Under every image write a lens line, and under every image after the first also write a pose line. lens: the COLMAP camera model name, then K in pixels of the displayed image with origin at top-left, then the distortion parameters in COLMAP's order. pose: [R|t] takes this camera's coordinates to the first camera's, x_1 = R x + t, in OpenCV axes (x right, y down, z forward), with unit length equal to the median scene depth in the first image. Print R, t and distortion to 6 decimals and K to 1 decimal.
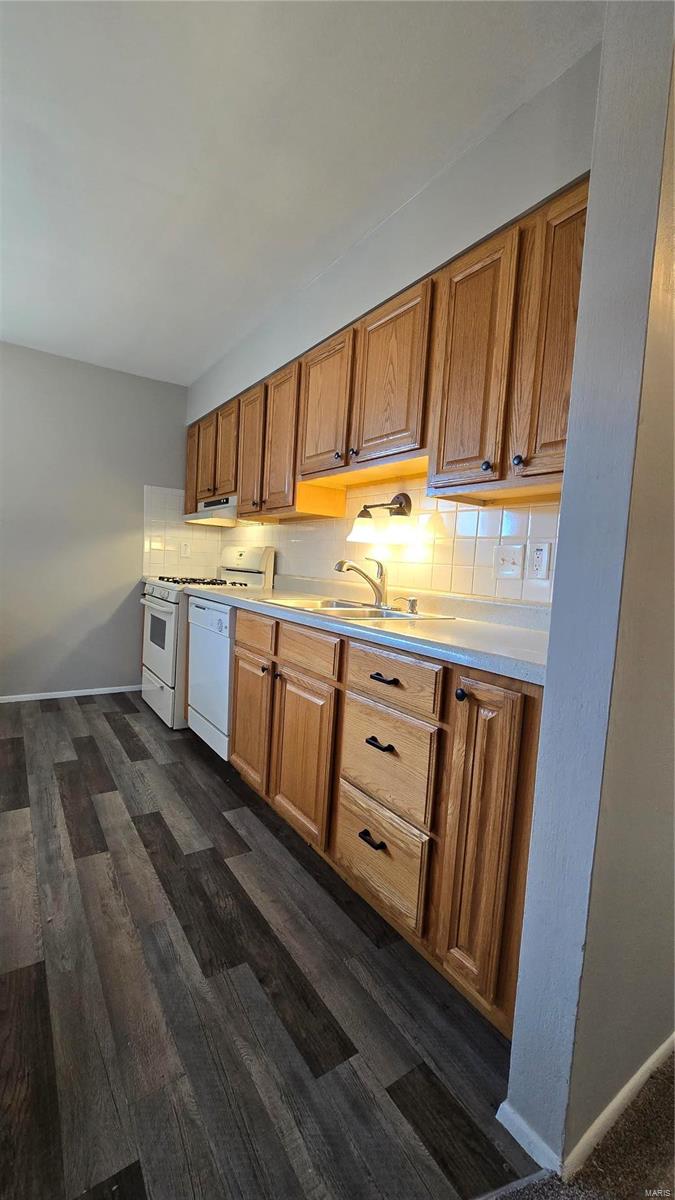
lens RADIAL K [[487.7, 0, 331.9], [0, 487.7, 603.8], [0, 0, 1]] dist [-0.008036, 0.001655]
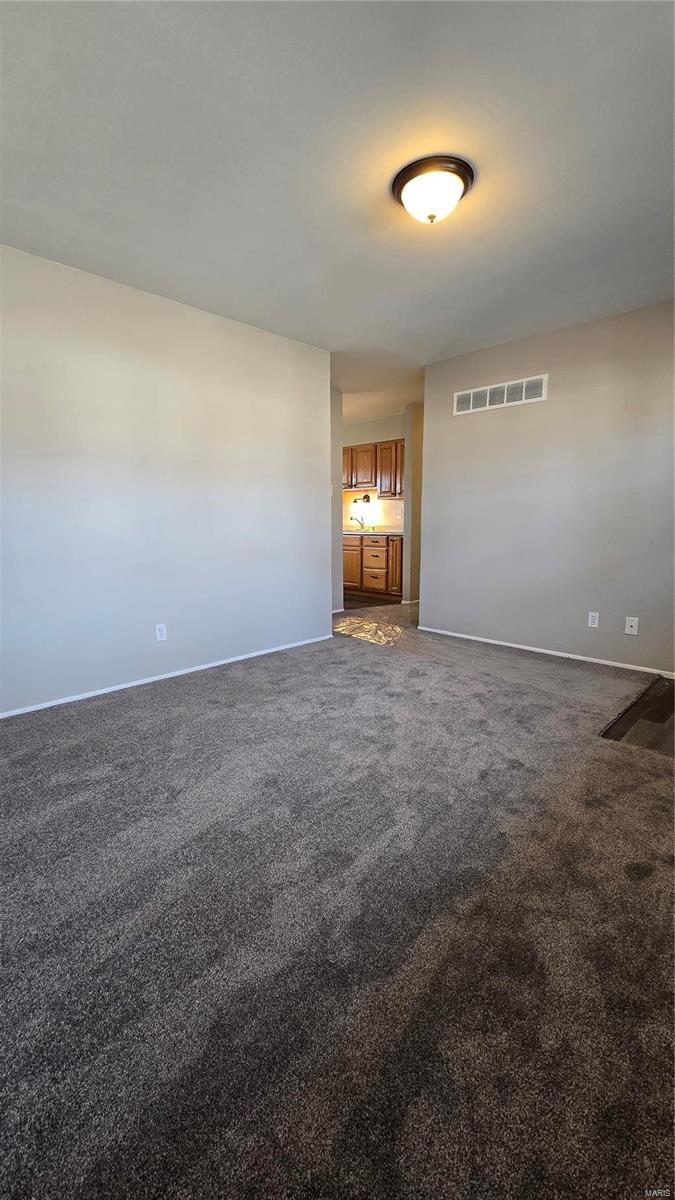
lens RADIAL K [[487.7, 0, 335.4], [0, 487.7, 599.5], [0, 0, 1]] dist [-0.008036, 0.001655]
pose [[0.977337, -0.092490, 0.190417, -1.330303], [0.075725, 0.992733, 0.093526, 0.264531], [-0.197684, -0.076987, 0.977238, -3.933889]]
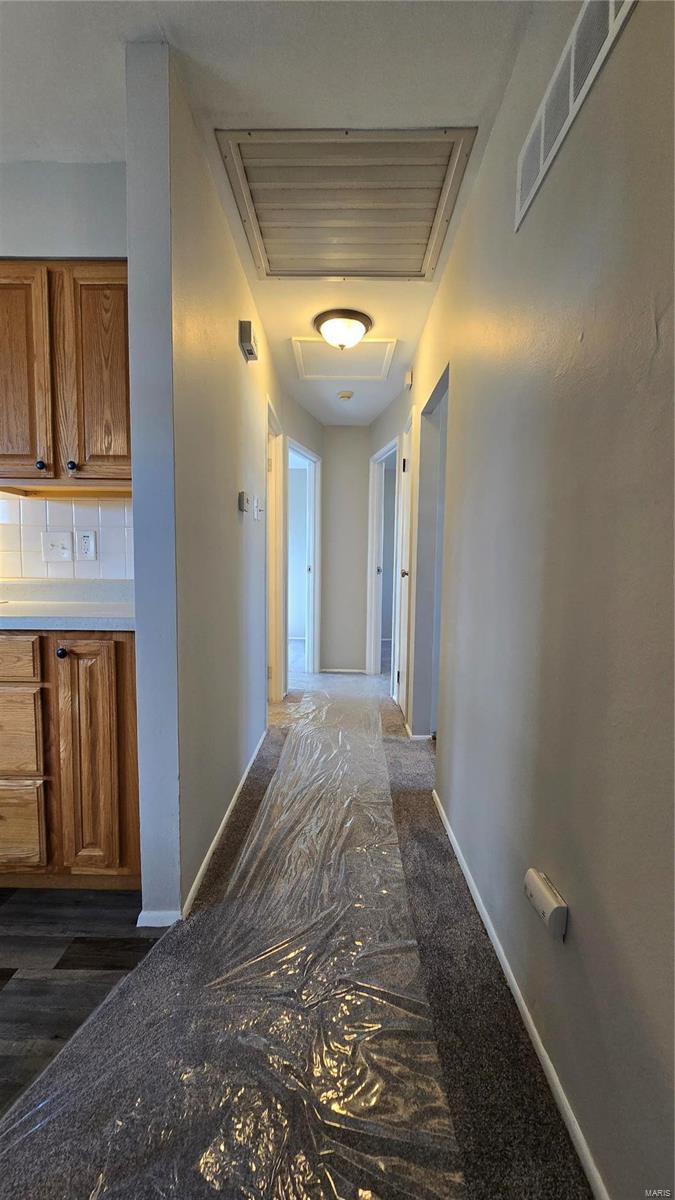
lens RADIAL K [[487.7, 0, 336.5], [0, 487.7, 603.1], [0, 0, 1]] dist [-0.008036, 0.001655]
pose [[0.565419, -0.114186, 0.816862, -0.316590], [0.085294, 0.993156, 0.079791, 0.014995], [-0.820382, 0.024558, 0.571289, -0.279525]]
